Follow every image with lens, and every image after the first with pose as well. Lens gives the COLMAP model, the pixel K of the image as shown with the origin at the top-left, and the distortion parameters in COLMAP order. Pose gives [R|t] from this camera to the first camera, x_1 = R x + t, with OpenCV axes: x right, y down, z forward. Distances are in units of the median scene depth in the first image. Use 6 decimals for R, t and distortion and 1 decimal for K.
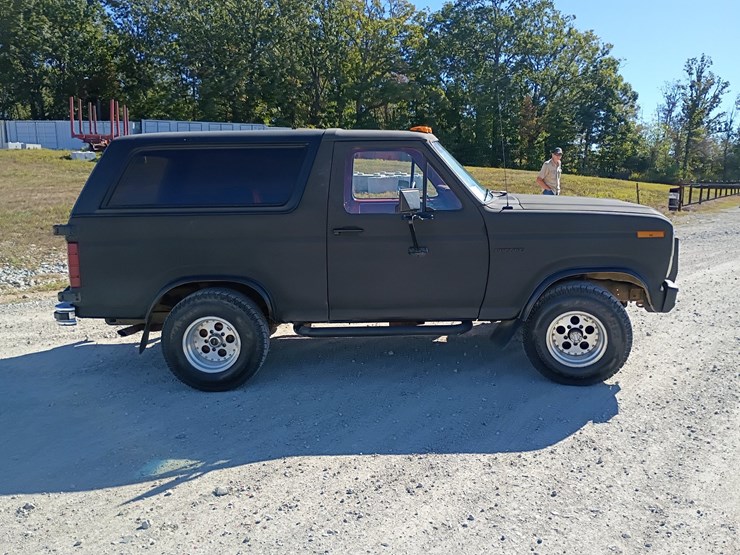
lens RADIAL K [[638.0, 0, 372.6], [0, 638.0, 251.6], [0, 0, 1]] dist [0.071539, -0.089867]
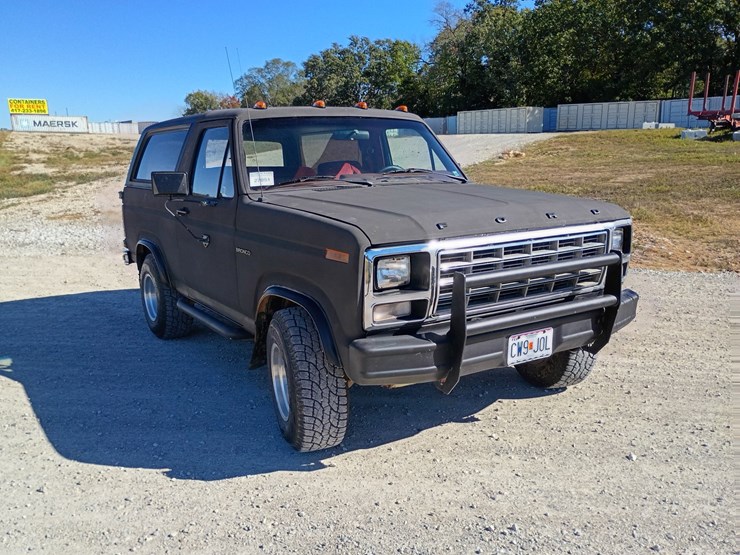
lens RADIAL K [[639.6, 0, 357.4], [0, 639.6, 278.1], [0, 0, 1]] dist [0.070817, -0.108455]
pose [[0.539155, 0.163123, -0.826258, 0.058930], [-0.103970, 0.986451, 0.126905, -0.005295], [0.835764, 0.017484, 0.548810, 0.040772]]
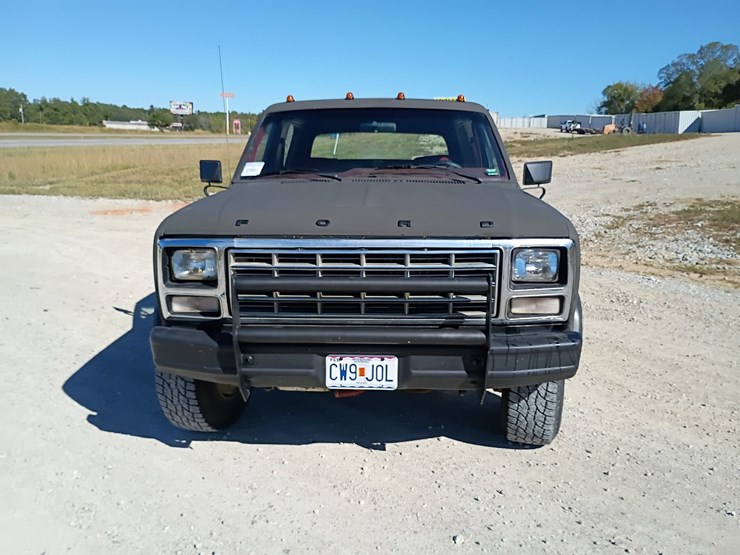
lens RADIAL K [[638.8, 0, 366.5], [0, 638.8, 277.3], [0, 0, 1]] dist [0.067571, -0.099970]
pose [[-0.026109, 0.204987, -0.978416, 0.065347], [-0.134485, 0.969132, 0.206631, -0.009523], [0.990572, 0.136977, 0.002264, 0.073767]]
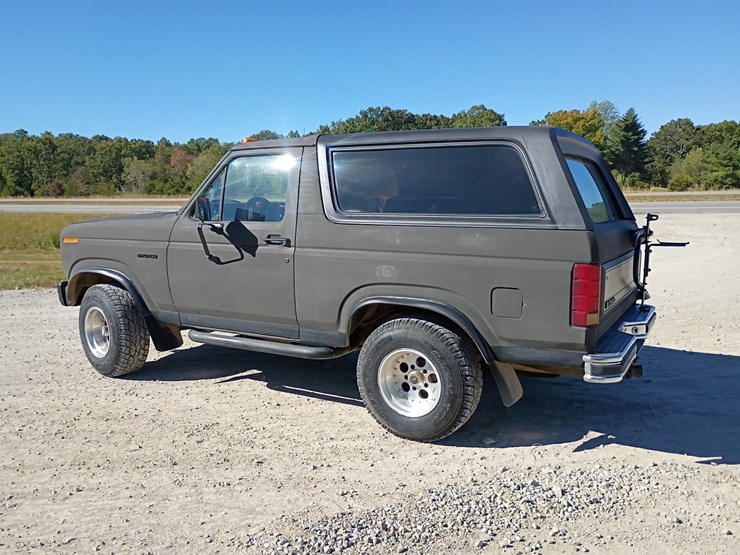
lens RADIAL K [[638.8, 0, 366.5], [0, 638.8, 277.3], [0, 0, 1]] dist [0.067571, -0.099970]
pose [[-0.881327, -0.045211, 0.470339, -0.036211], [0.072445, 0.970714, 0.229056, -0.014965], [-0.466921, 0.235947, -0.852241, 0.132606]]
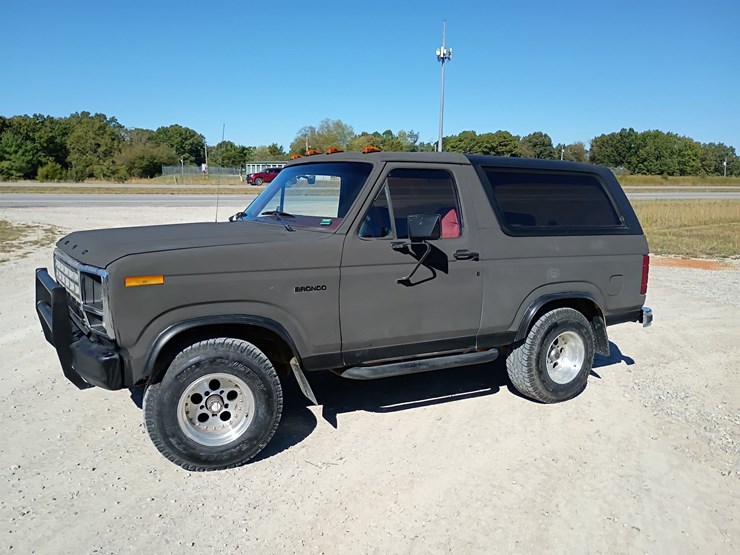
lens RADIAL K [[636.2, 0, 361.9], [0, 636.2, 262.9], [0, 0, 1]] dist [0.073213, -0.103711]
pose [[-0.848500, 0.052737, -0.526560, 0.037169], [-0.076814, 0.972211, 0.221147, -0.017295], [0.523590, 0.228091, -0.820870, 0.130418]]
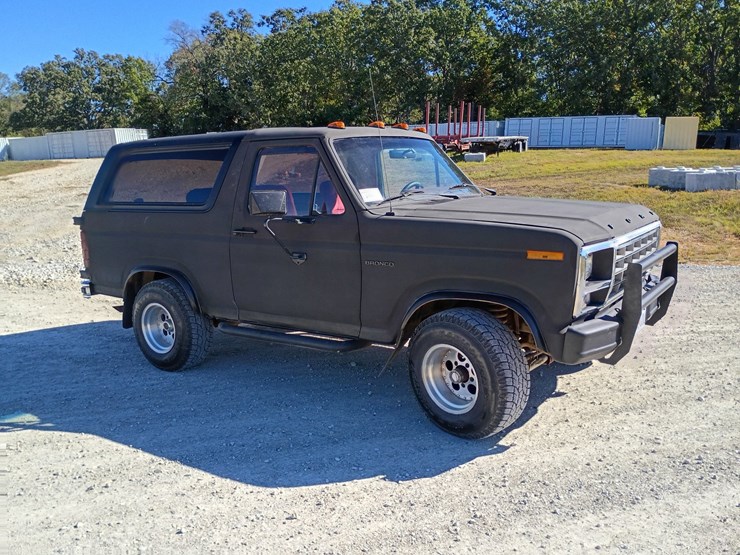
lens RADIAL K [[638.8, 0, 366.5], [0, 638.8, 277.3], [0, 0, 1]] dist [0.067571, -0.099970]
pose [[0.828870, 0.084362, -0.553043, 0.040795], [-0.059900, 0.996265, 0.062198, -0.002157], [0.556225, -0.018427, 0.830828, 0.016805]]
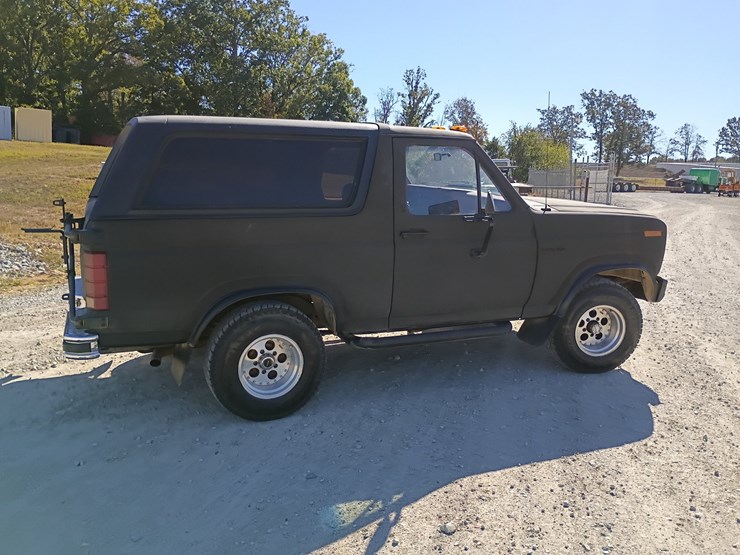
lens RADIAL K [[636.2, 0, 361.9], [0, 636.2, 262.9], [0, 0, 1]] dist [0.073213, -0.103711]
pose [[0.918583, -0.029318, 0.394139, -0.029312], [0.018569, 0.999345, 0.031058, -0.001209], [-0.394791, -0.021211, 0.918526, 0.009984]]
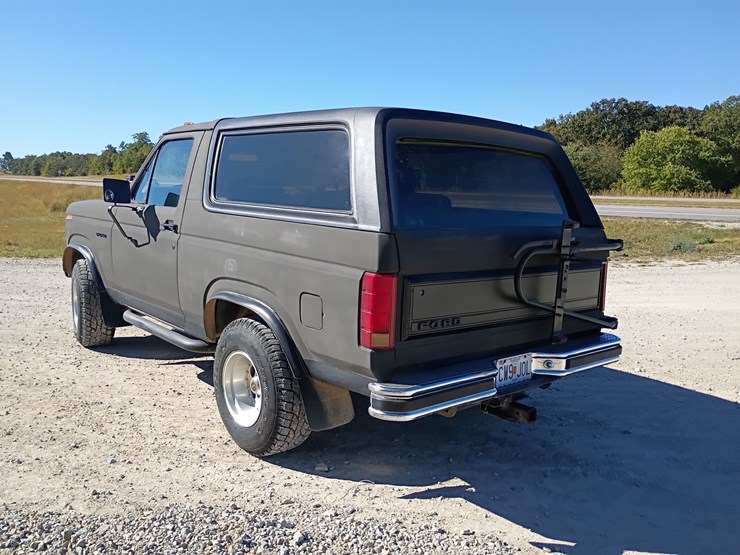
lens RADIAL K [[638.8, 0, 366.5], [0, 638.8, 277.3], [0, 0, 1]] dist [0.067571, -0.099970]
pose [[-0.666920, -0.115238, 0.736164, -0.055329], [0.066916, 0.974714, 0.213202, -0.012086], [-0.742119, 0.191450, -0.642345, 0.110949]]
